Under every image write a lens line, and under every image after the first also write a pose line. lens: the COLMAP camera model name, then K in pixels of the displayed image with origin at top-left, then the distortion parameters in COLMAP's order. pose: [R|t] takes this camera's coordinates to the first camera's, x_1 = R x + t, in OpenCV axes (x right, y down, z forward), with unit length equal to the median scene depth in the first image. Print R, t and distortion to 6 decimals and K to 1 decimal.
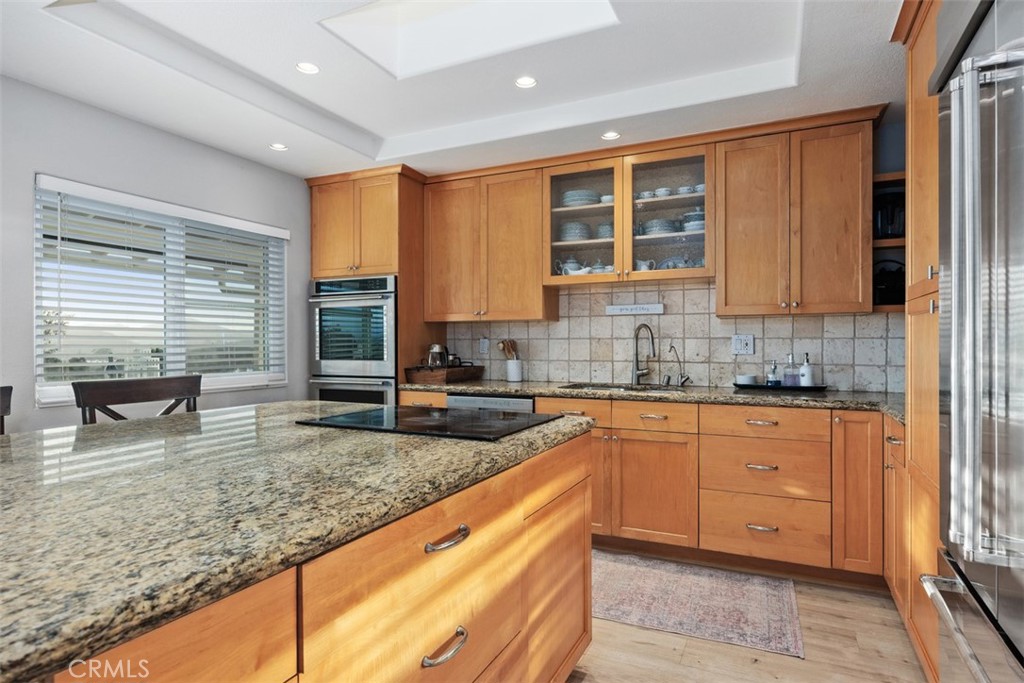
lens RADIAL K [[557.7, 0, 512.0], [0, 557.7, 341.5], [0, 0, 1]] dist [-0.000034, -0.000018]
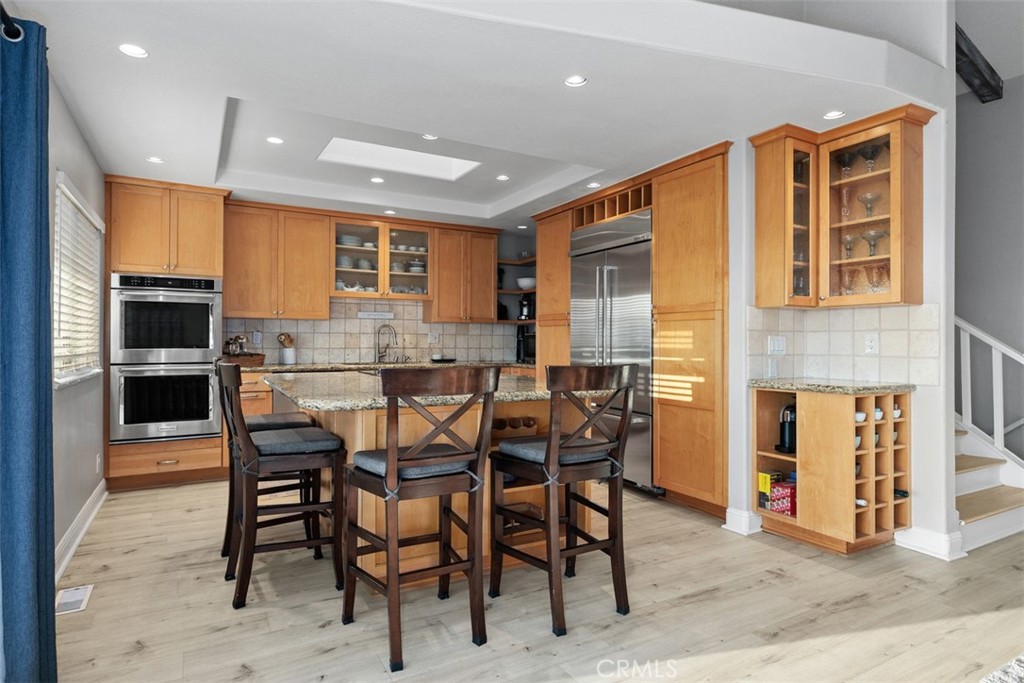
lens RADIAL K [[557.7, 0, 512.0], [0, 557.7, 341.5], [0, 0, 1]] dist [-0.000034, -0.000018]
pose [[0.559691, 0.004852, 0.828688, -0.892649], [-0.002731, 0.999988, -0.004011, 0.022780], [-0.828697, -0.000018, 0.559697, -0.217579]]
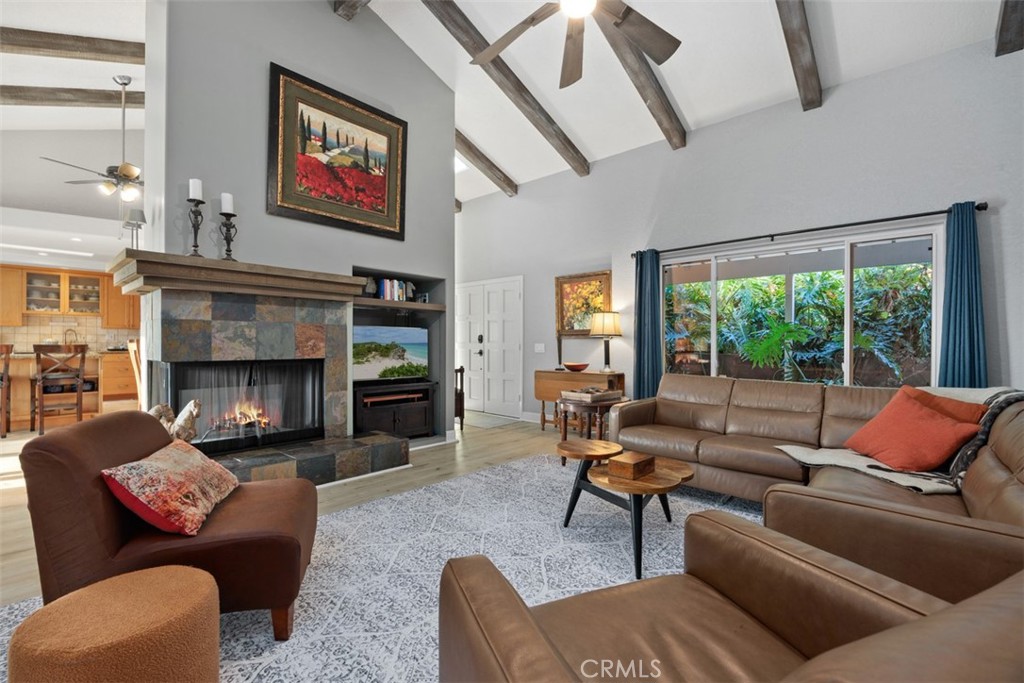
lens RADIAL K [[453.4, 0, 512.0], [0, 453.4, 341.5], [0, 0, 1]] dist [0.000425, 0.000131]
pose [[0.266729, 0.005825, 0.963754, -1.401560], [-0.001510, 0.999983, -0.005627, 0.041269], [-0.963770, 0.000045, 0.266733, -1.819817]]
